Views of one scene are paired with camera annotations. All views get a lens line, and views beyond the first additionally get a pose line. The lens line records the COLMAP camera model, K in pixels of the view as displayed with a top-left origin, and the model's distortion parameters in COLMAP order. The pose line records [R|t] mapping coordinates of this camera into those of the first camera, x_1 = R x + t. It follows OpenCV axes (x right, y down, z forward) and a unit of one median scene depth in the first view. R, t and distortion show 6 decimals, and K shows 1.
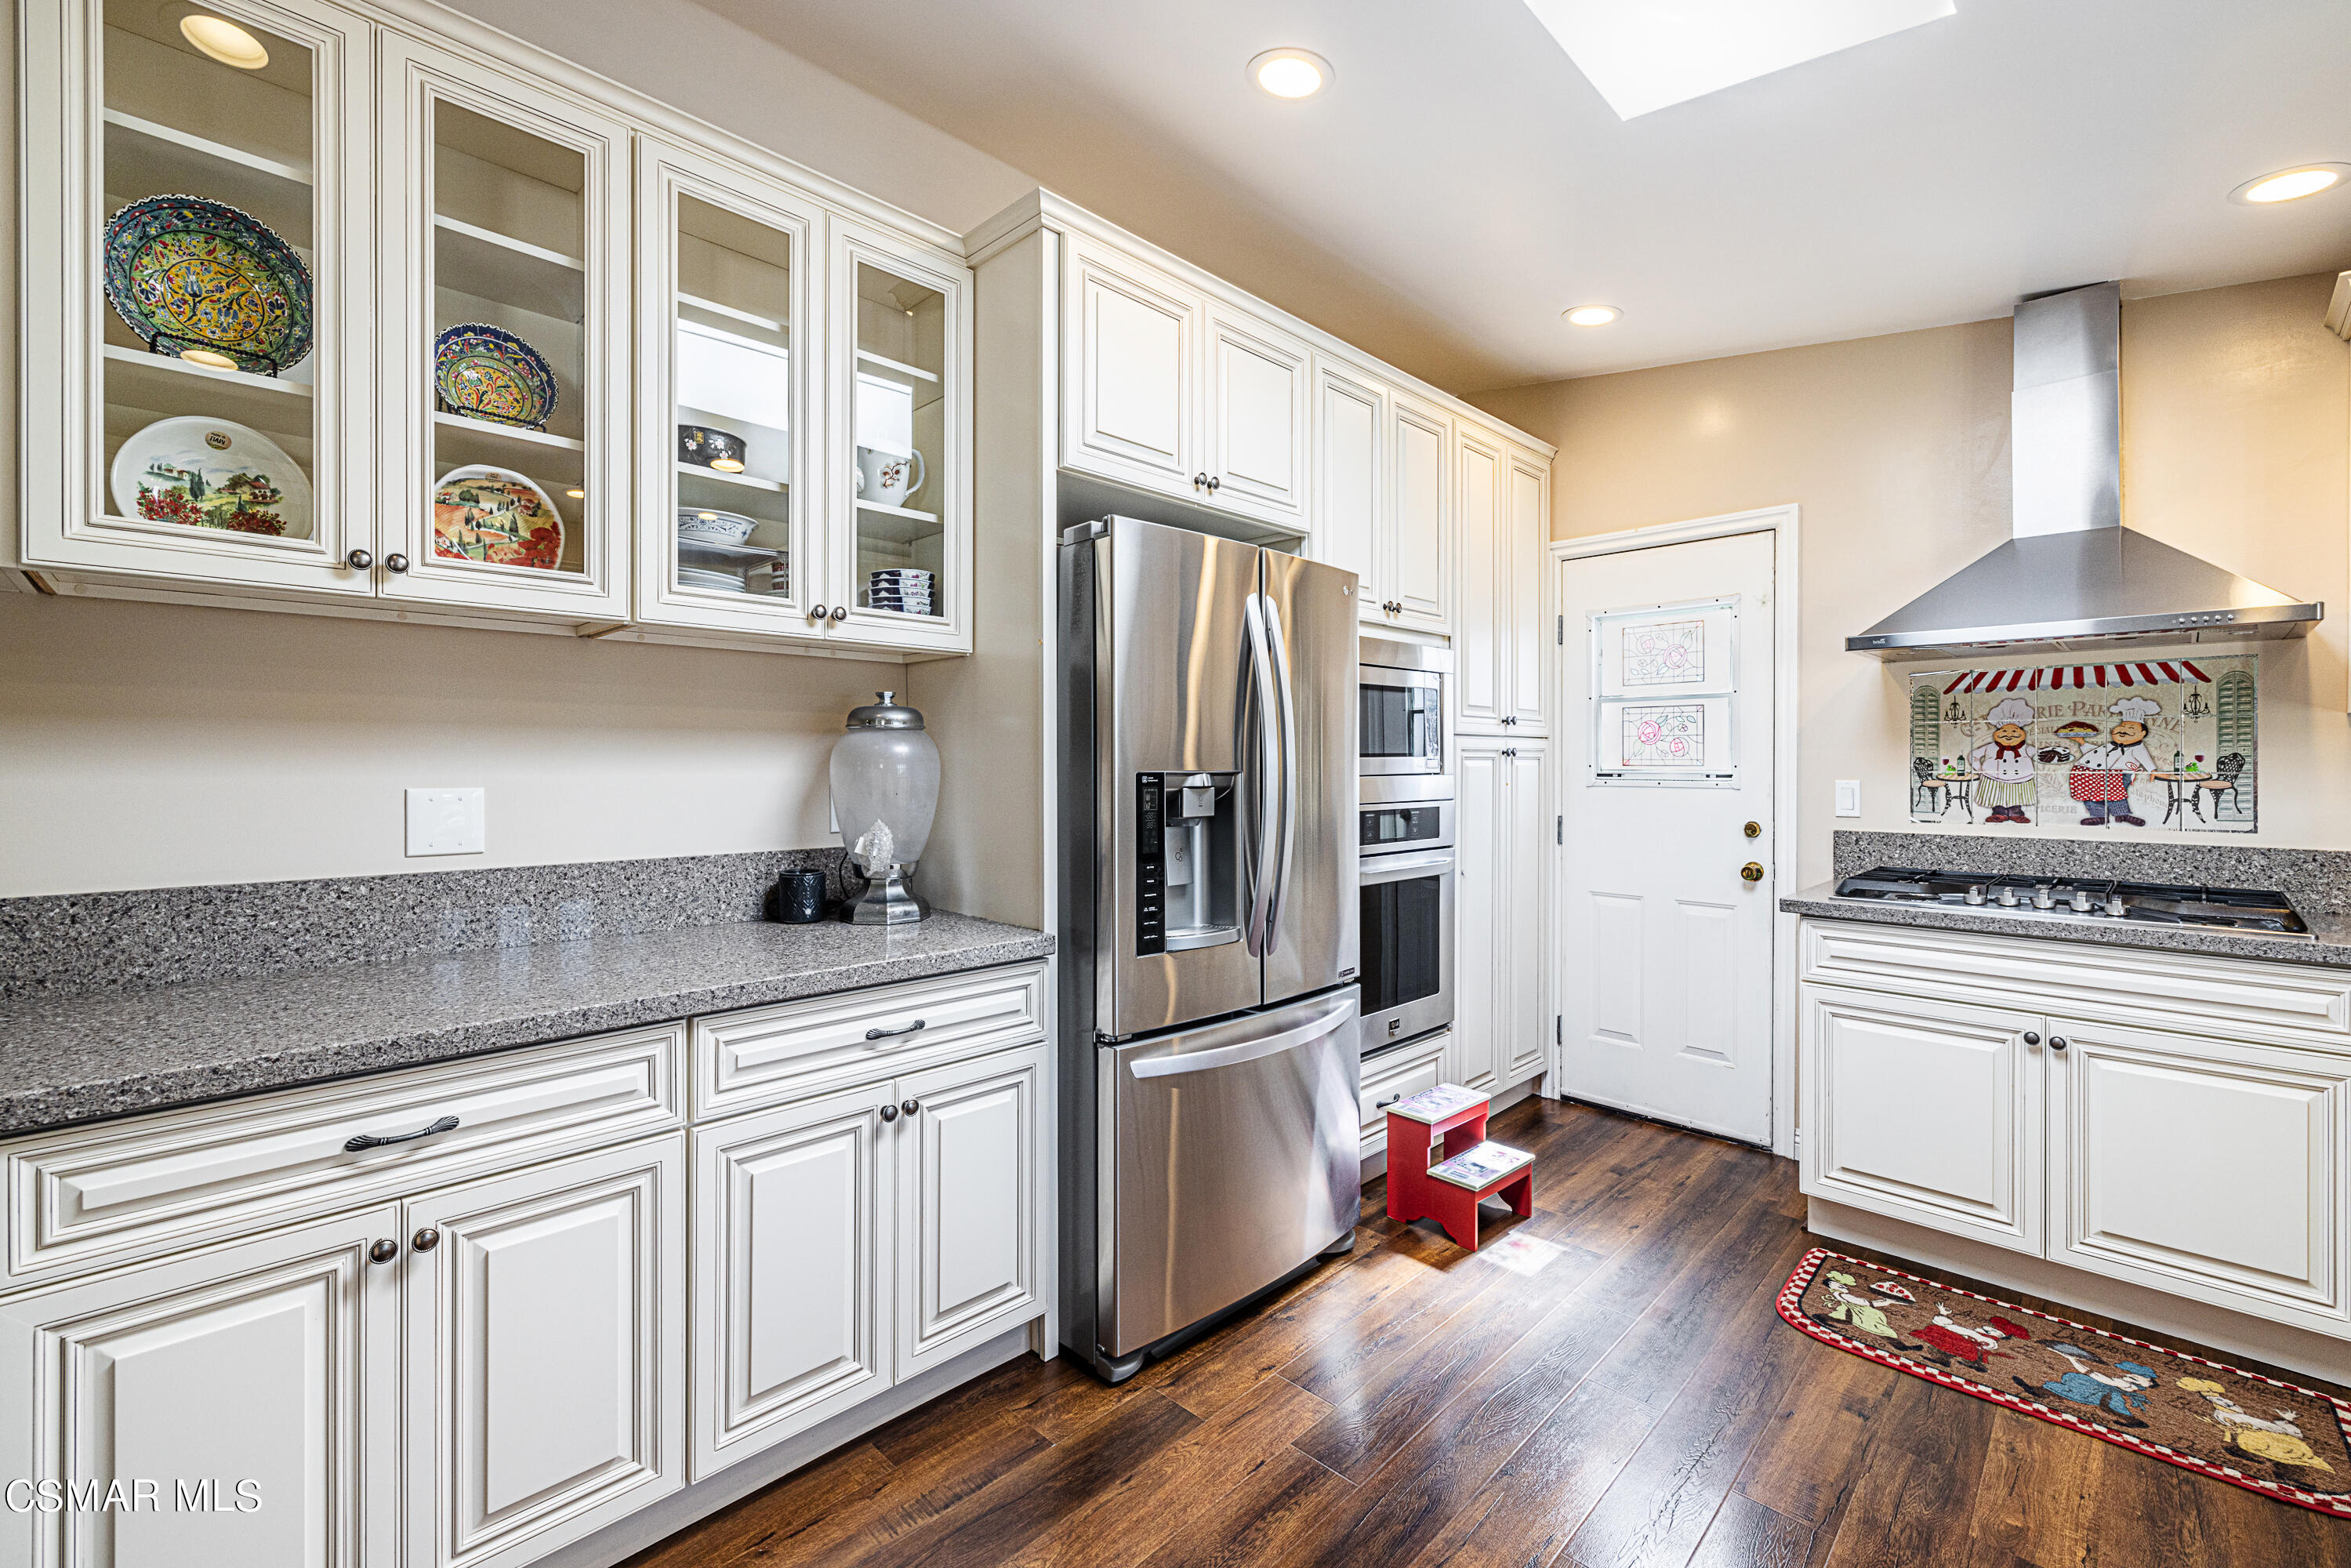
lens RADIAL K [[1061.0, 0, 1227.6], [0, 1061.0, 766.2], [0, 0, 1]] dist [0.000315, -0.000386]
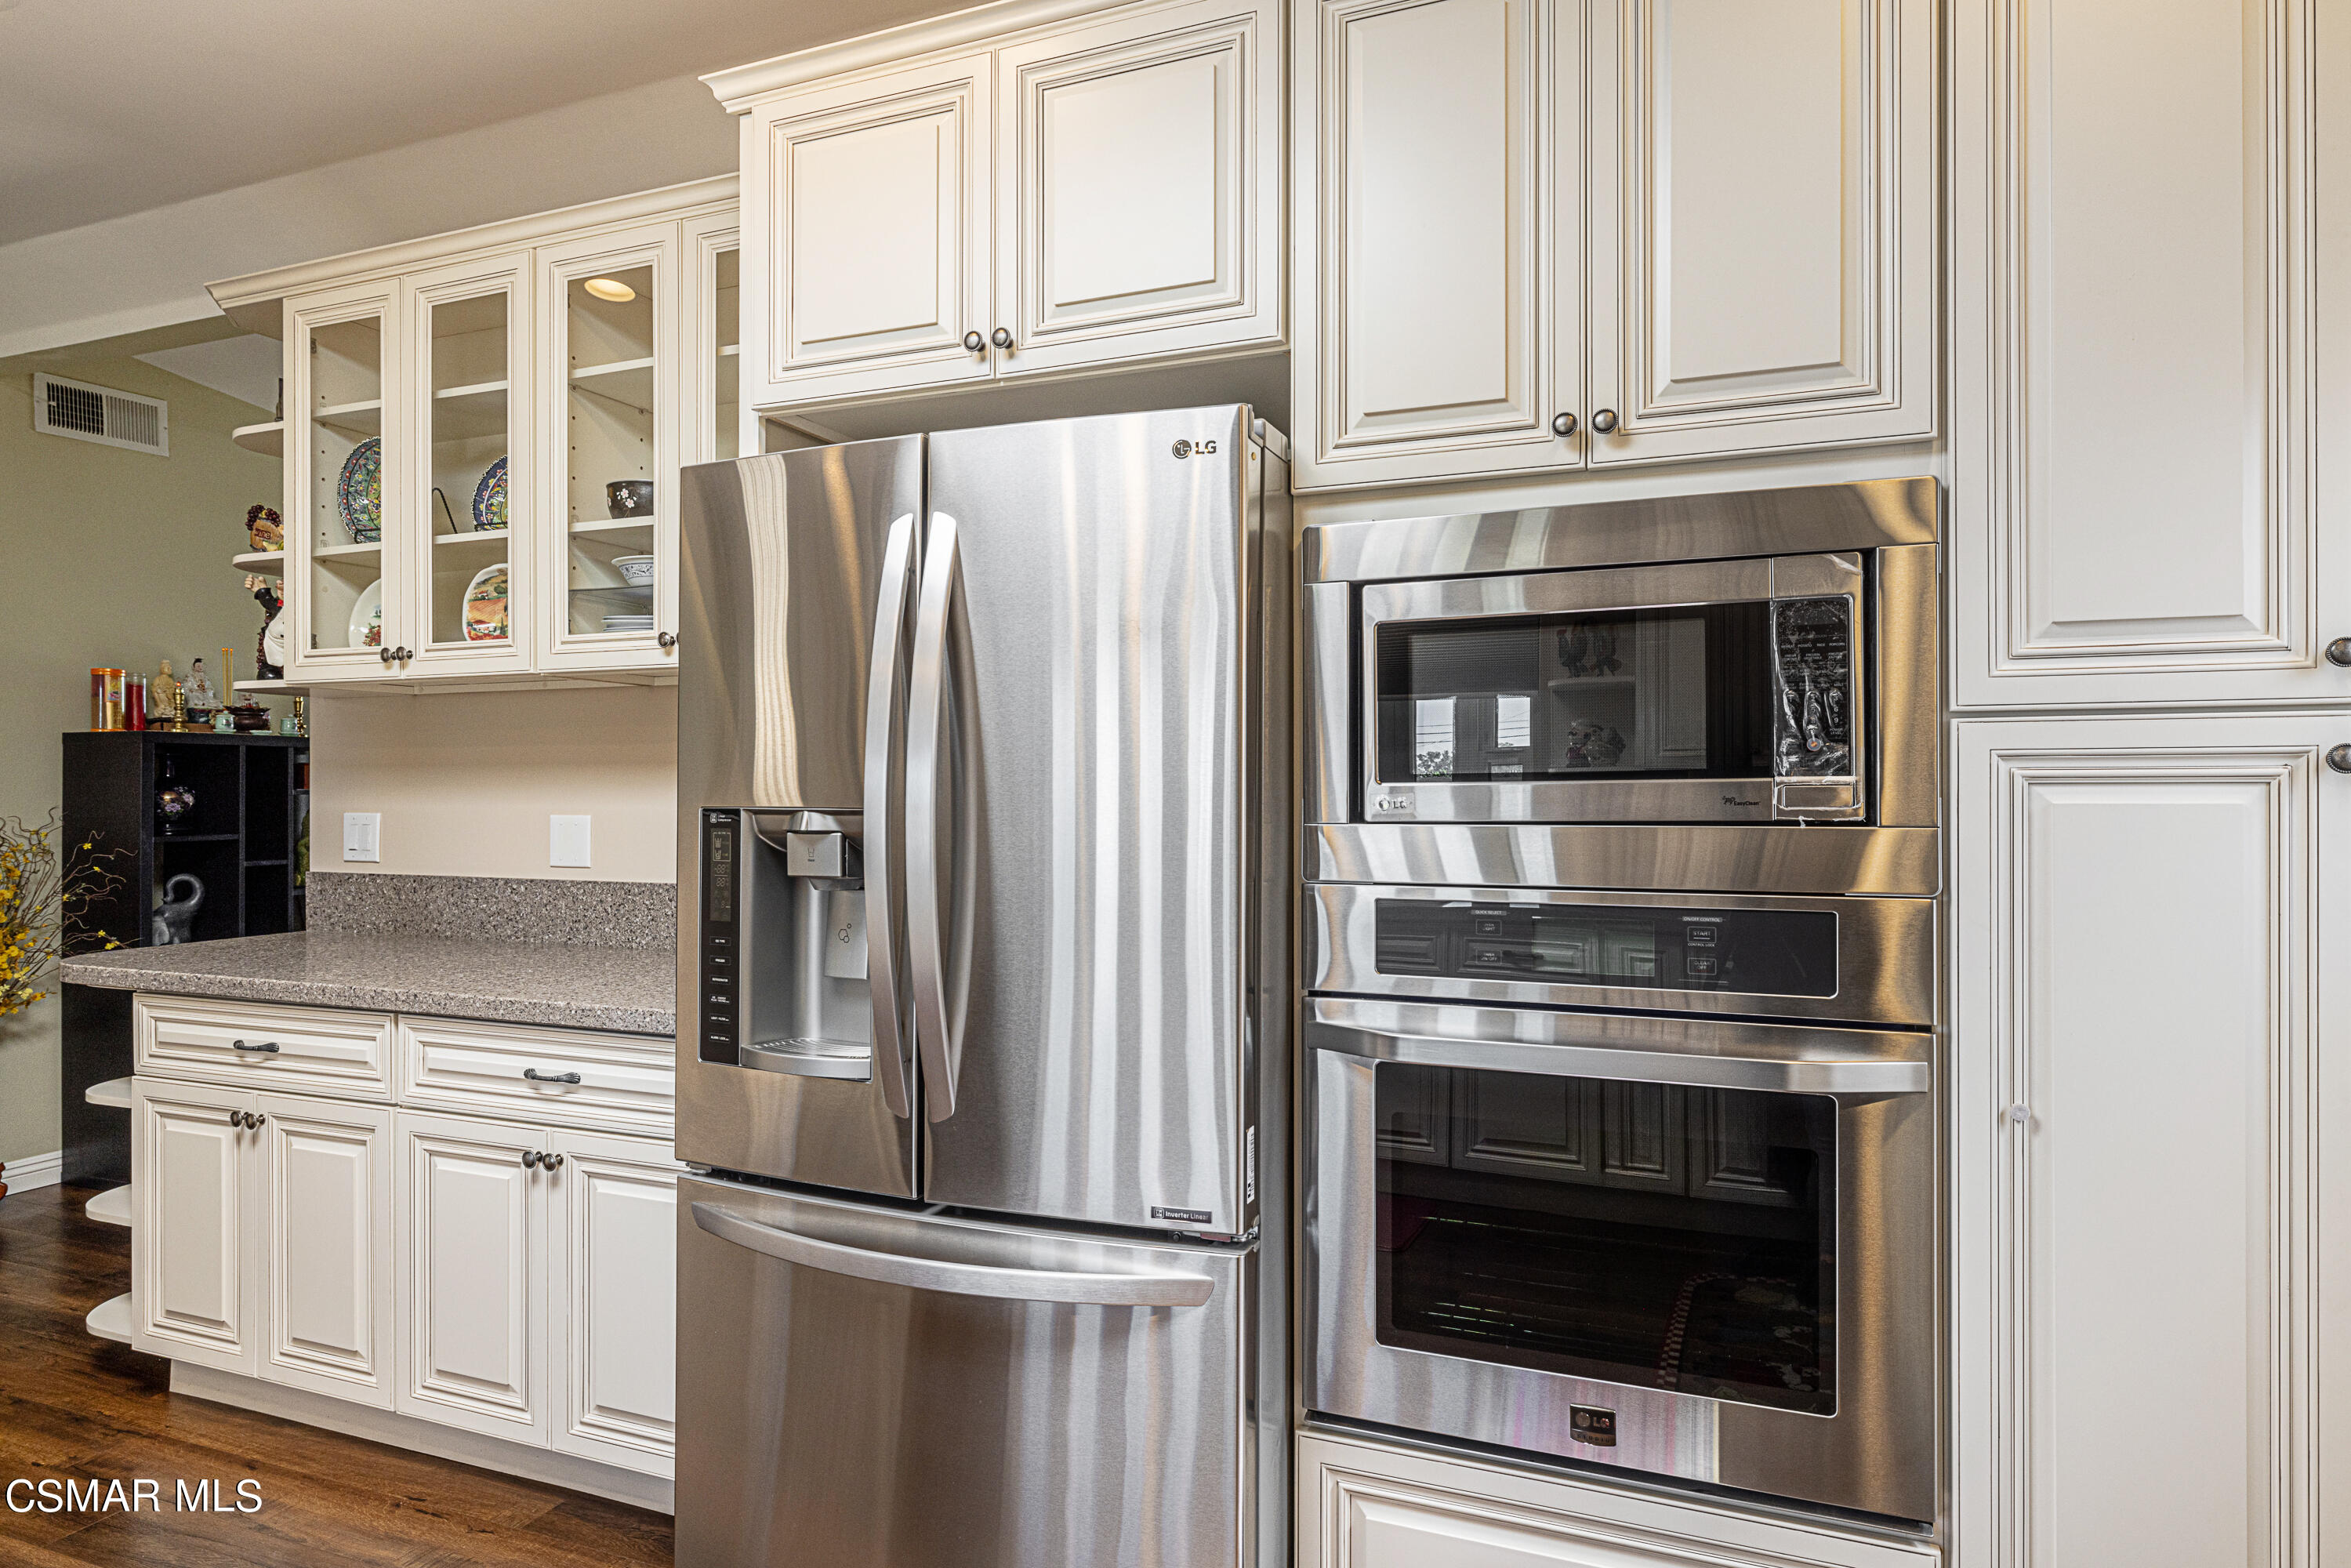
lens RADIAL K [[1335.8, 0, 1236.3], [0, 1335.8, 793.7], [0, 0, 1]] dist [-0.001050, -0.000373]
pose [[0.344650, -0.001291, -0.938730, 1.059814], [-0.002562, 0.999994, -0.002316, -0.003352], [0.938728, 0.003204, 0.344645, 1.205669]]
